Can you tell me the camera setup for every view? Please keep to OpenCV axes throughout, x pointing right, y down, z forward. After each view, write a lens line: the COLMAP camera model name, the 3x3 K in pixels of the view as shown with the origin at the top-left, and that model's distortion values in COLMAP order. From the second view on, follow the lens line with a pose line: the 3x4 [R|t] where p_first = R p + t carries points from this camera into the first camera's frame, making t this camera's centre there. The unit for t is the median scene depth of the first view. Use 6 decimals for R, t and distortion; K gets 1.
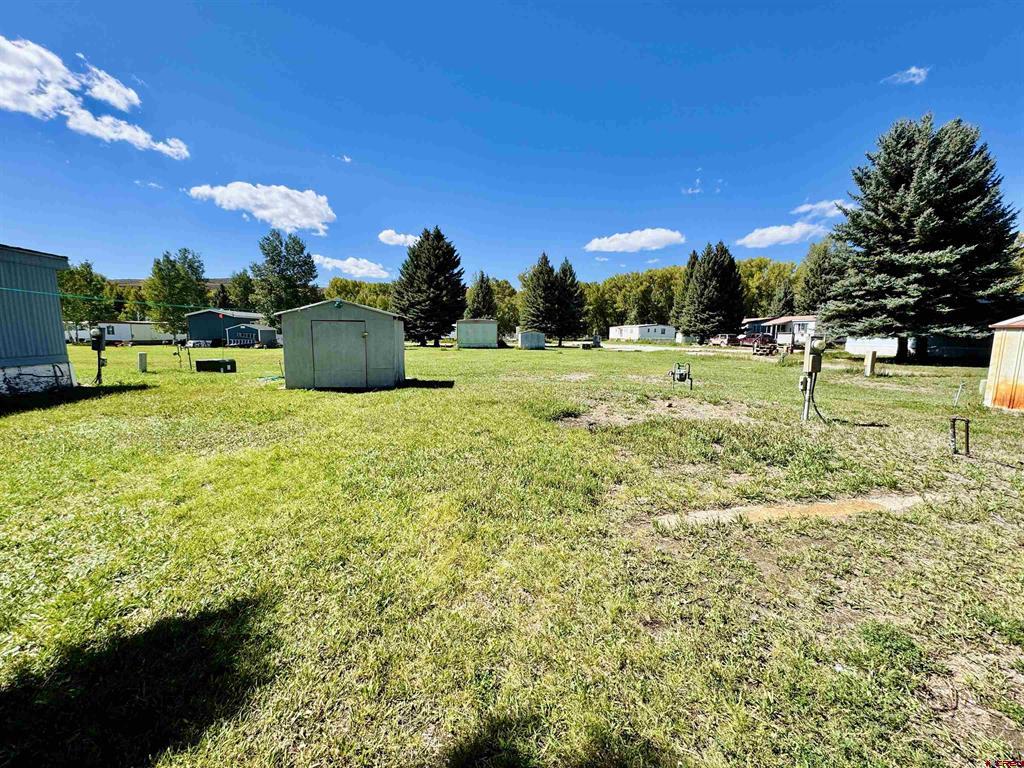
lens RADIAL K [[408.1, 0, 517.5], [0, 408.1, 384.2], [0, 0, 1]] dist [-0.000272, -0.000116]
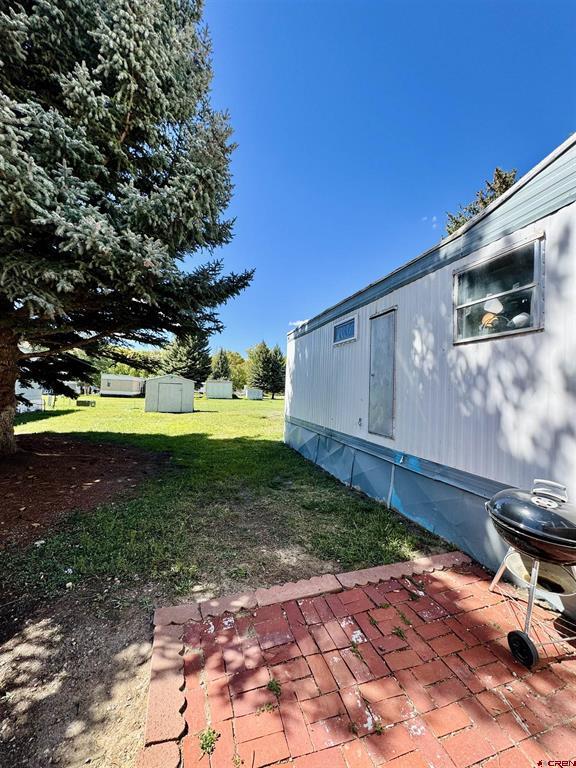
lens RADIAL K [[306.1, 0, 289.8], [0, 306.1, 382.5], [0, 0, 1]] dist [-0.000272, -0.000116]
pose [[0.988896, 0.024127, 0.146639, -0.003961], [-0.002082, 0.988886, -0.148663, 0.019532], [-0.148596, 0.146707, 0.977955, -0.158097]]
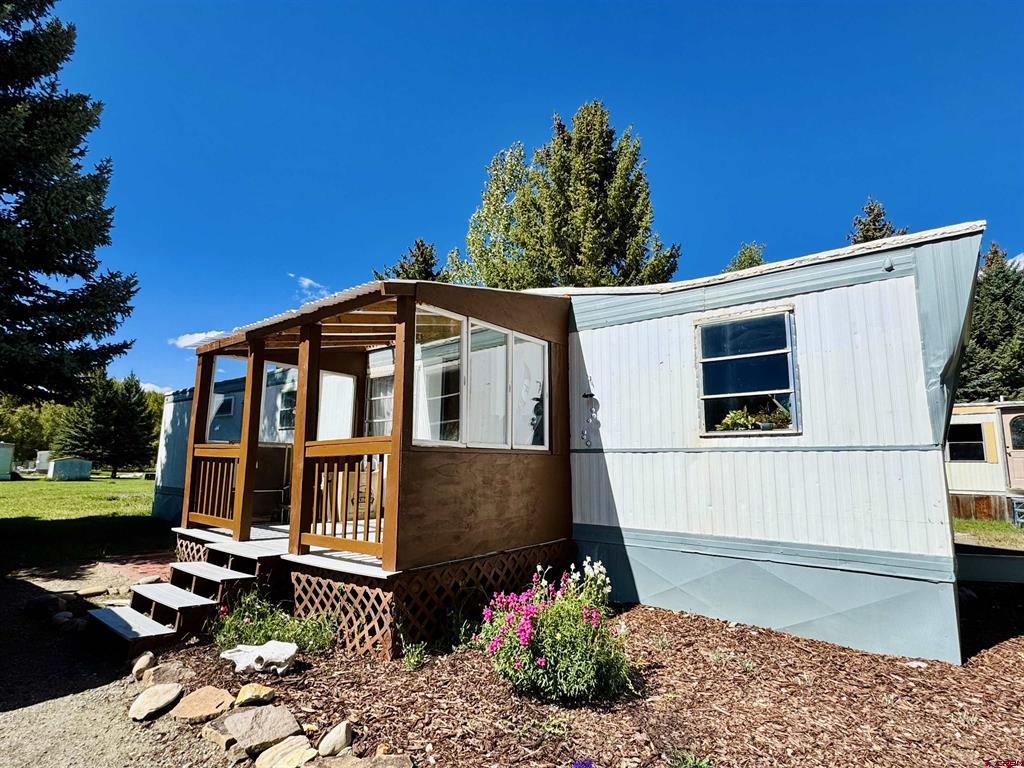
lens RADIAL K [[537.1, 0, 513.9], [0, 537.1, 385.0], [0, 0, 1]] dist [-0.003083, -0.001720]
pose [[0.740587, 0.102657, 0.664072, -0.028877], [0.078061, 0.968427, -0.236762, 0.039337], [-0.667411, 0.227181, 0.709191, -0.296045]]
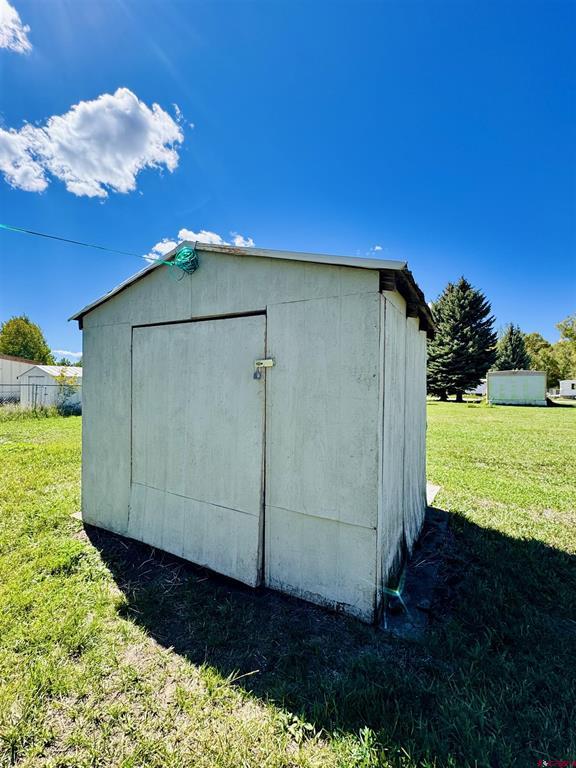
lens RADIAL K [[332.7, 0, 288.6], [0, 332.7, 381.5], [0, 0, 1]] dist [-0.000762, 0.000012]
pose [[0.795062, -0.005534, -0.606503, -0.049847], [-0.082395, 0.989703, -0.117041, -0.018315], [0.600906, 0.143028, 0.786419, 0.173797]]
